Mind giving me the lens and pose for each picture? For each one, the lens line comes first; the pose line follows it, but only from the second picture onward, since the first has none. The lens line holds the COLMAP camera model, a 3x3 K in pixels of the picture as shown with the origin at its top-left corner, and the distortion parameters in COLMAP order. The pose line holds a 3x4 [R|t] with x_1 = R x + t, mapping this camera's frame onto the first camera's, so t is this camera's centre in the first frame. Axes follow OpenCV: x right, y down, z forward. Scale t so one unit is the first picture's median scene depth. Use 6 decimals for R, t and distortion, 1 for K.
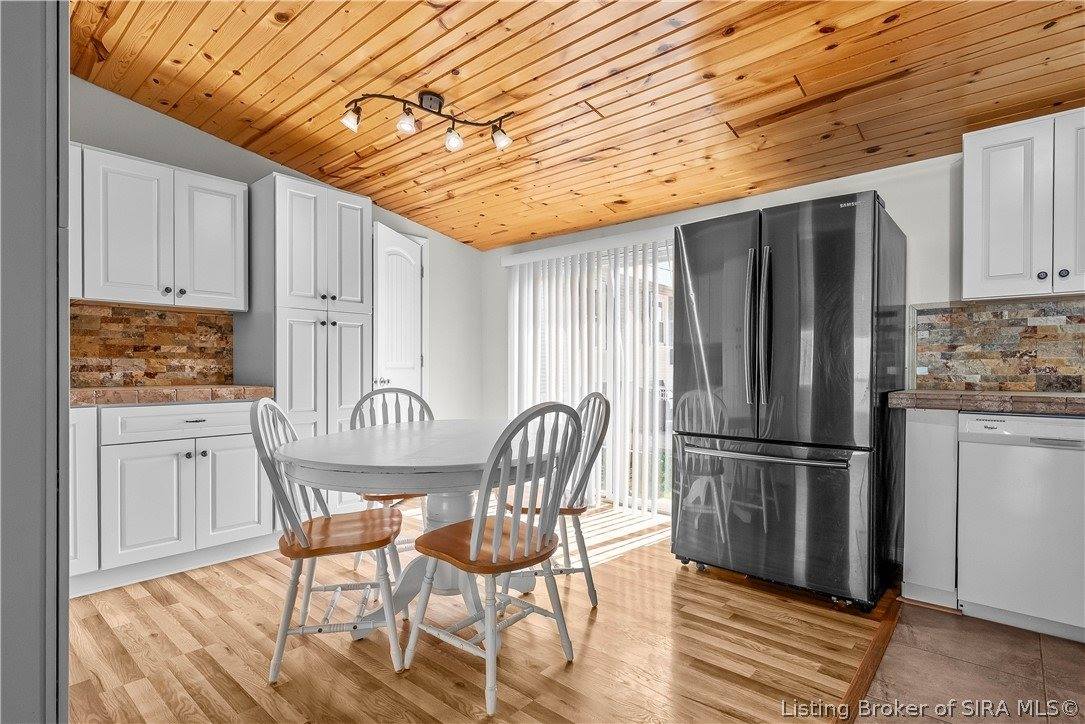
lens RADIAL K [[545.2, 0, 542.5], [0, 545.2, 362.0], [0, 0, 1]] dist [-0.000519, 0.000016]
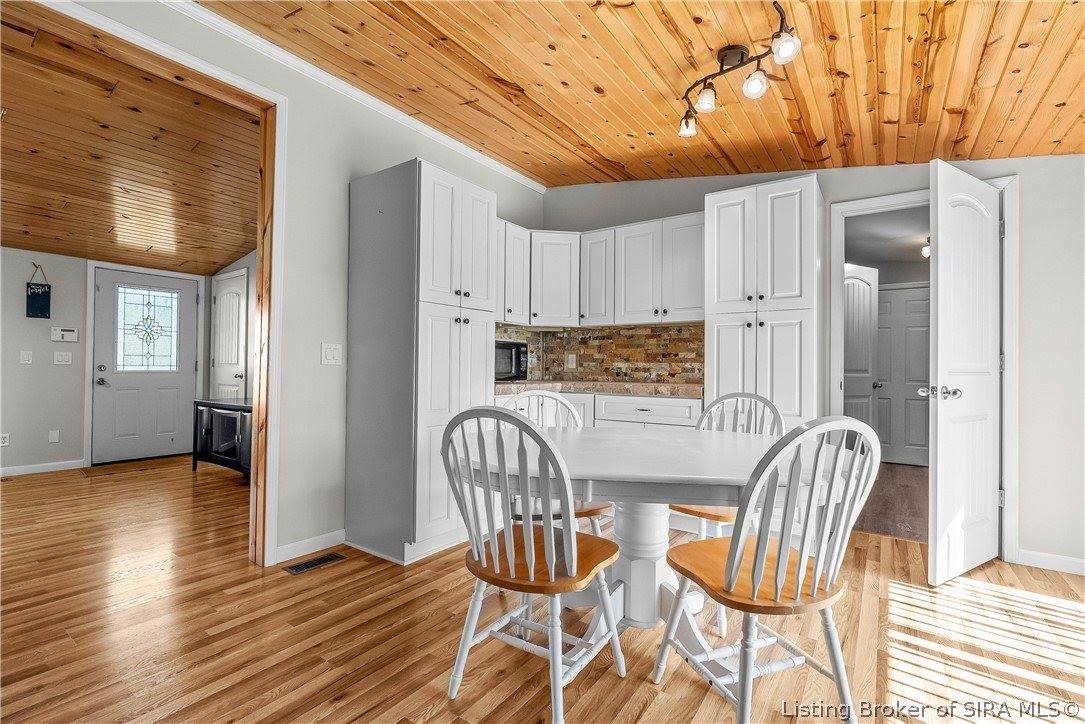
lens RADIAL K [[497.4, 0, 542.5], [0, 497.4, 362.0], [0, 0, 1]] dist [-0.003255, 0.000092]
pose [[0.112800, -0.013952, -0.993520, 0.471917], [0.003740, 0.999900, -0.013617, 0.007491], [0.993611, -0.002180, 0.112841, 0.552265]]
